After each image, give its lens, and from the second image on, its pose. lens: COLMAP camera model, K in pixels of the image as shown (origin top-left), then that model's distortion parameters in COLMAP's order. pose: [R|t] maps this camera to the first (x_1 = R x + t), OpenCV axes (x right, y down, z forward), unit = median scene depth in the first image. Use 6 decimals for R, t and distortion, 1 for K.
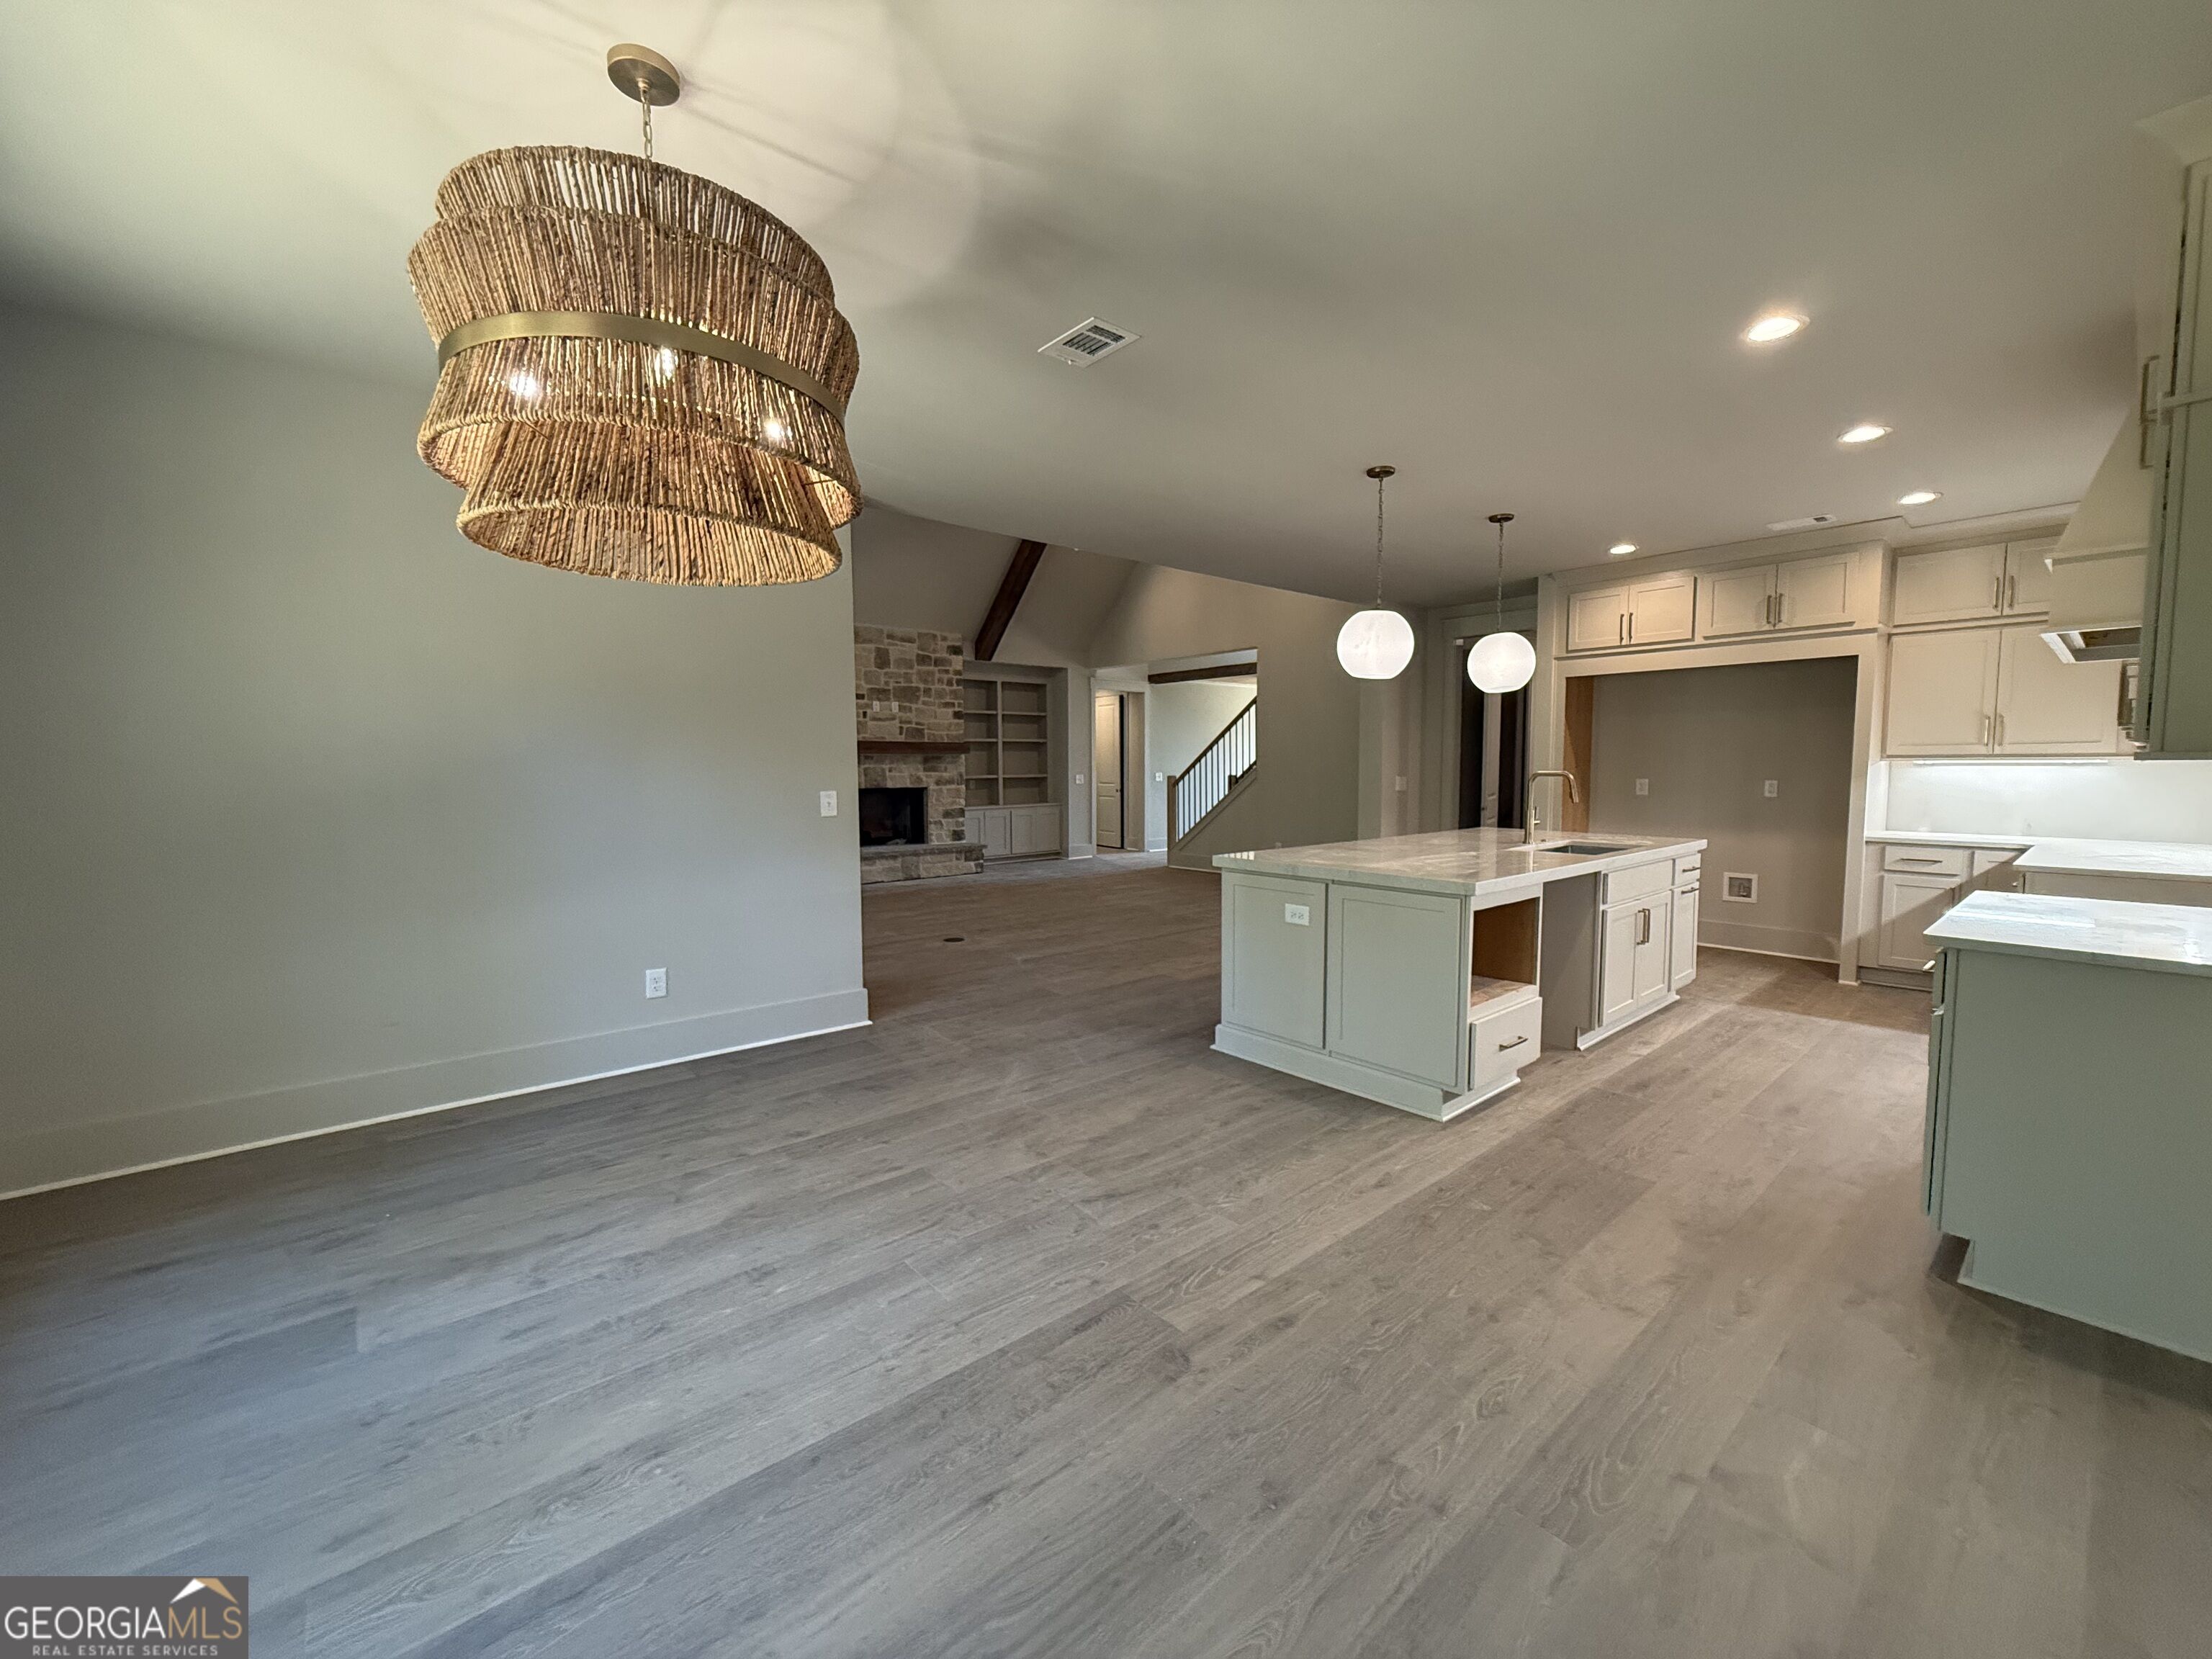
lens RADIAL K [[880.3, 0, 1100.5], [0, 880.3, 831.6], [0, 0, 1]] dist [-0.001837, 0.001089]
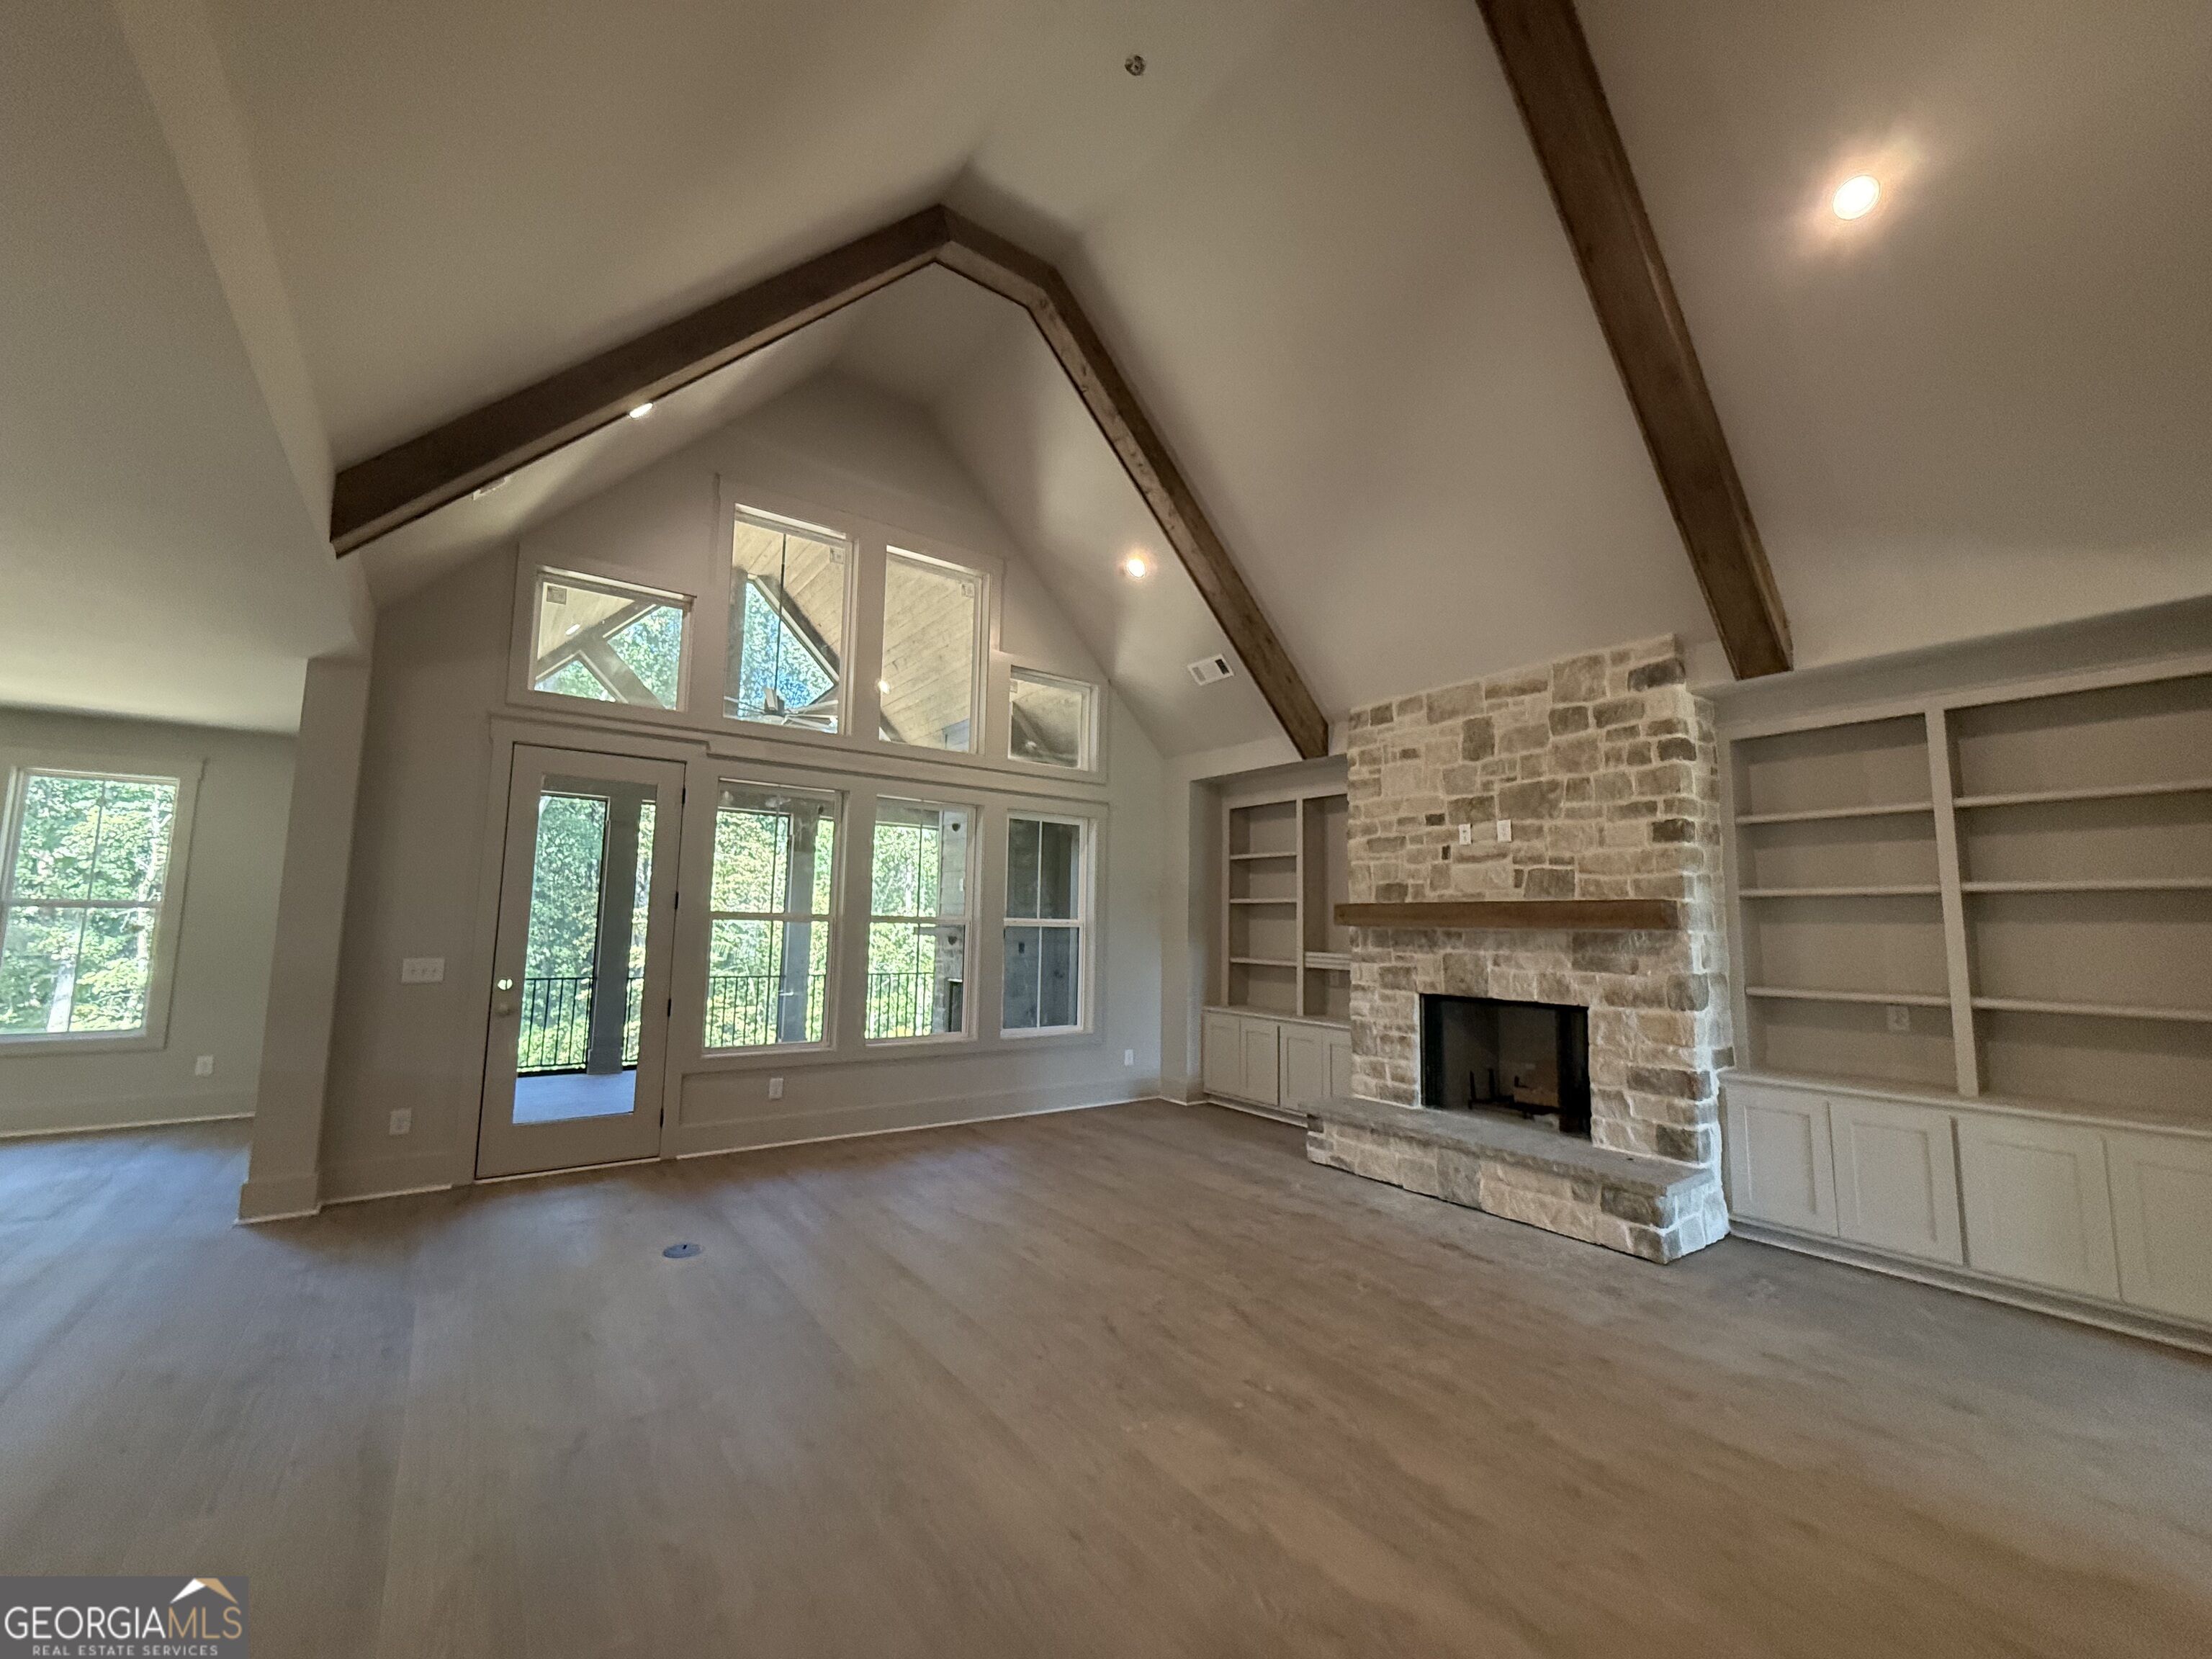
lens RADIAL K [[880.3, 0, 1109.3], [0, 880.3, 829.7], [0, 0, 1]] dist [-0.001837, 0.001089]
pose [[-0.068518, -0.101746, -0.992448, 0.256262], [-0.086767, 0.991624, -0.095672, -0.075195], [0.993870, 0.079557, -0.076773, 0.802052]]
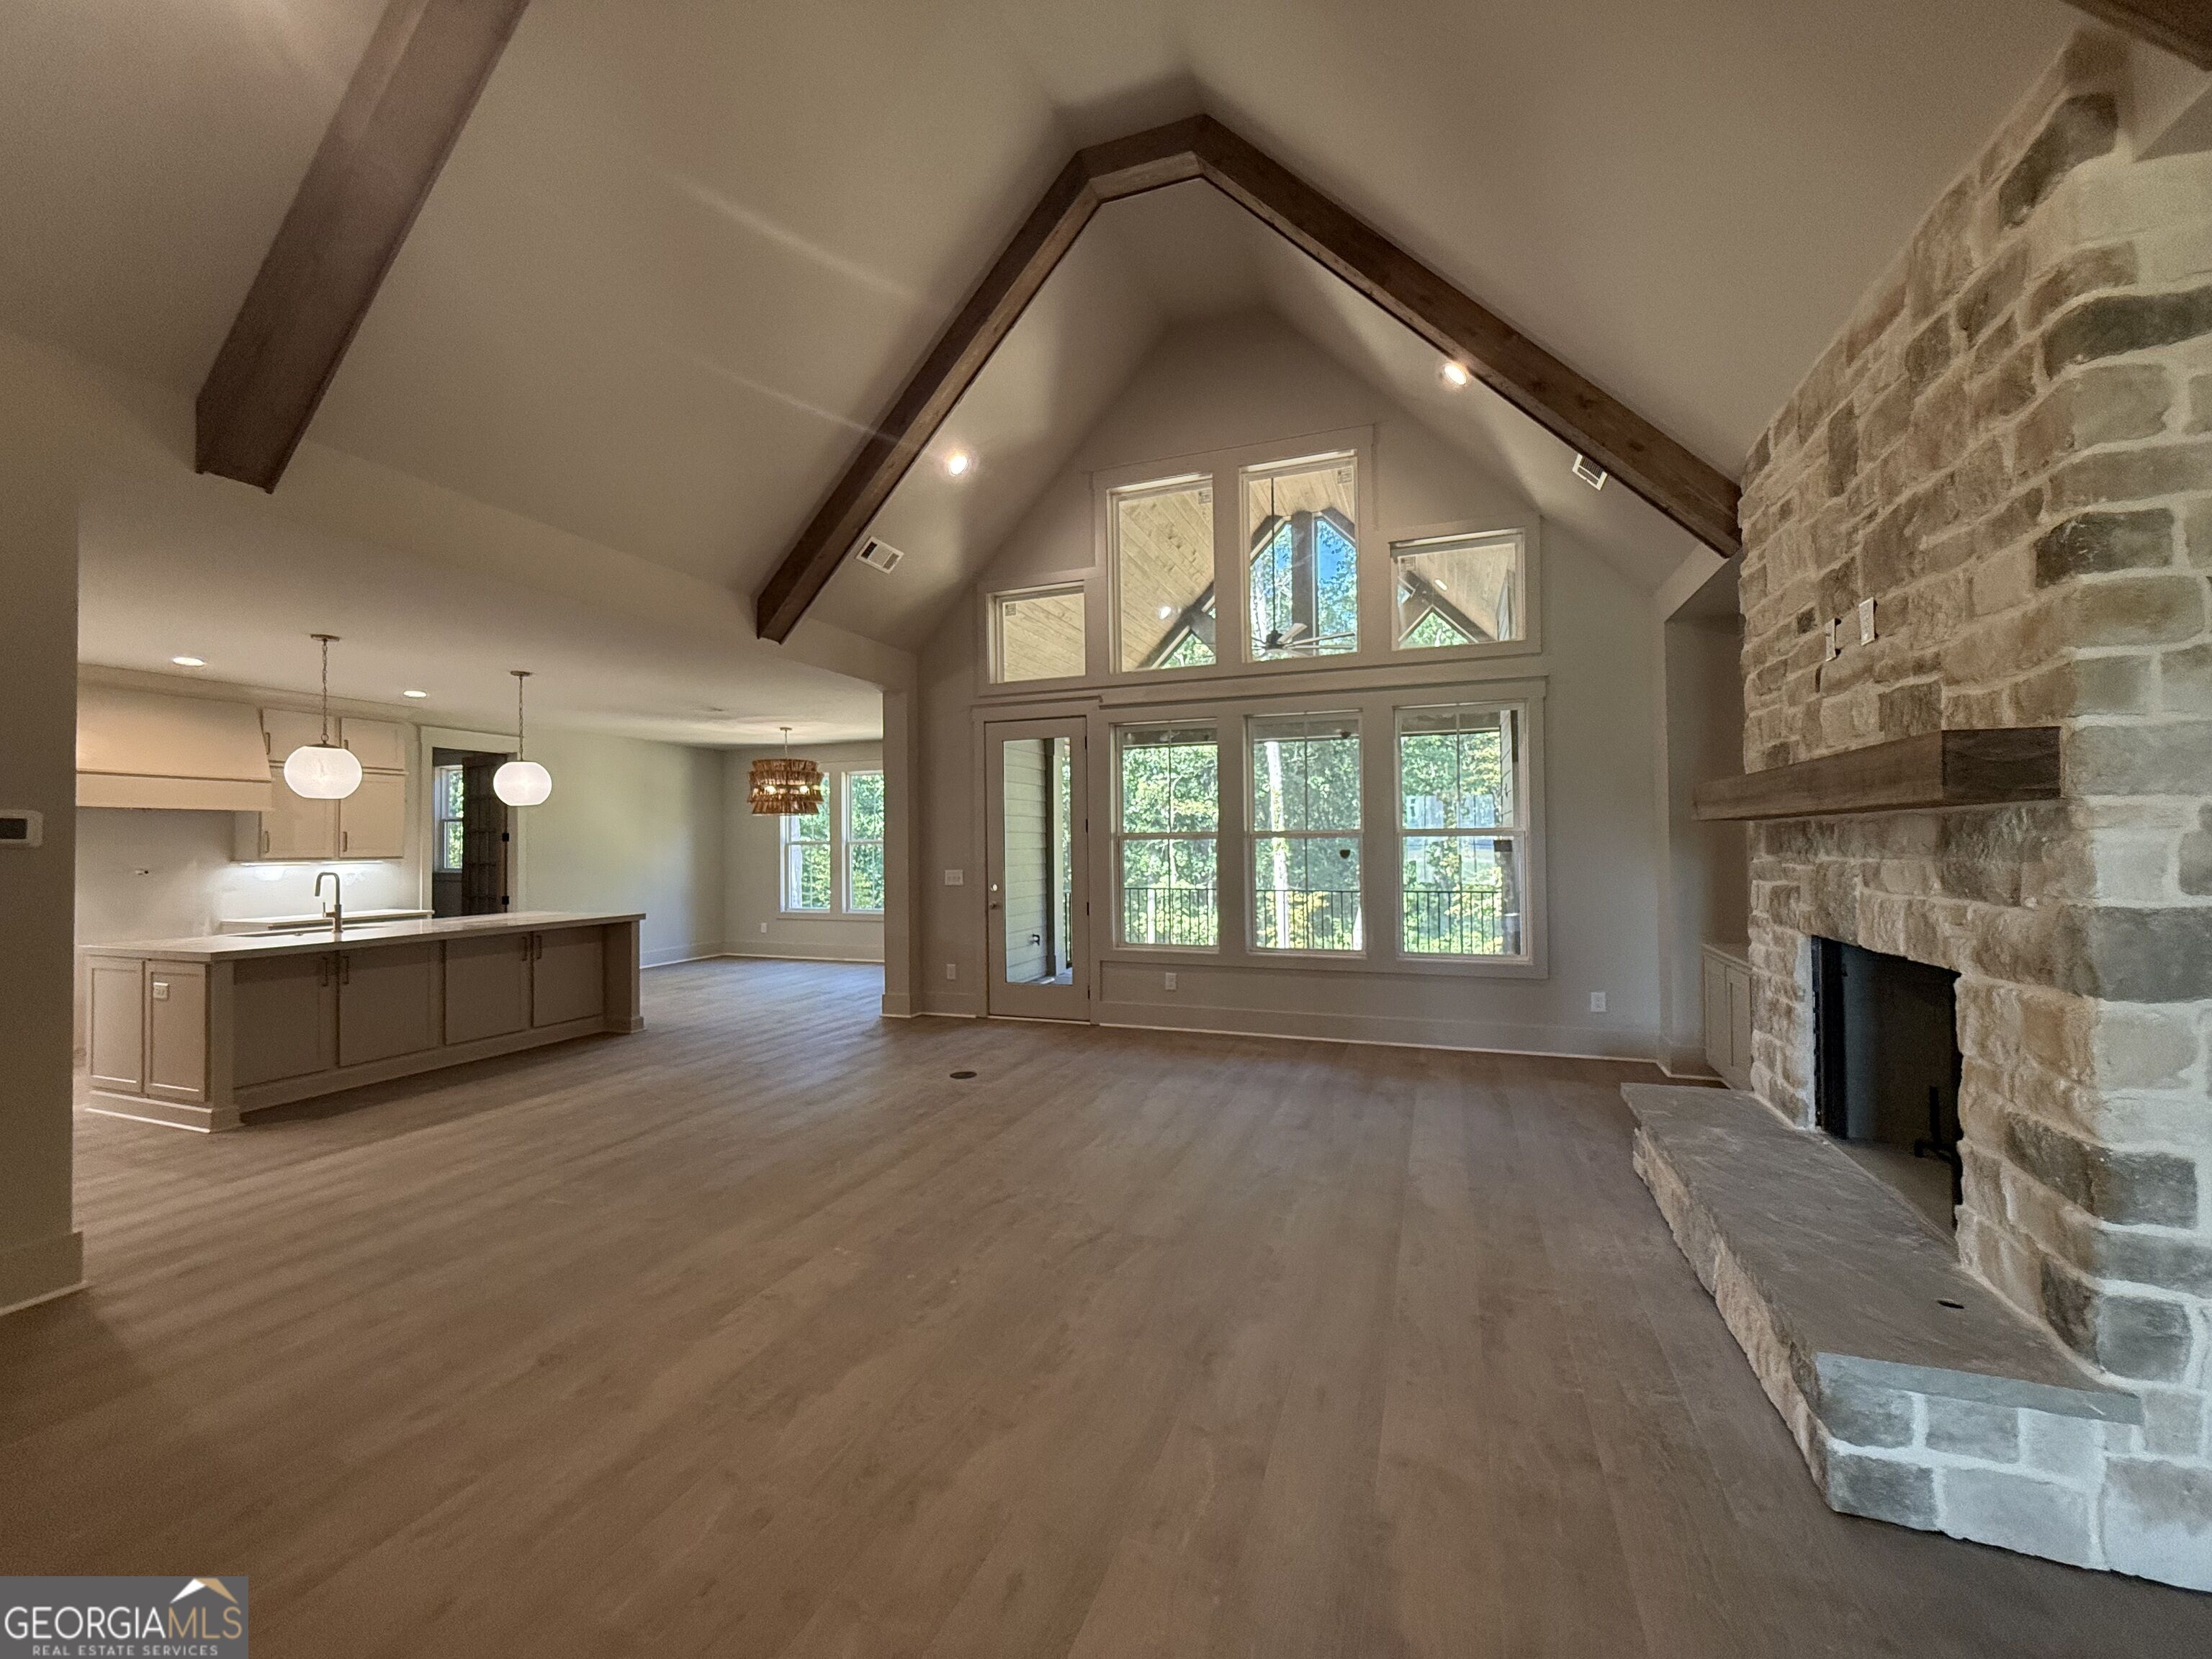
lens RADIAL K [[880.3, 0, 1120.1], [0, 880.3, 829.2], [0, 0, 1]] dist [-0.001837, 0.001089]
pose [[-0.867595, 0.008574, -0.497197, 0.067810], [-0.016916, 0.998764, 0.046741, -0.089676], [0.496984, 0.048963, -0.866377, 1.086046]]
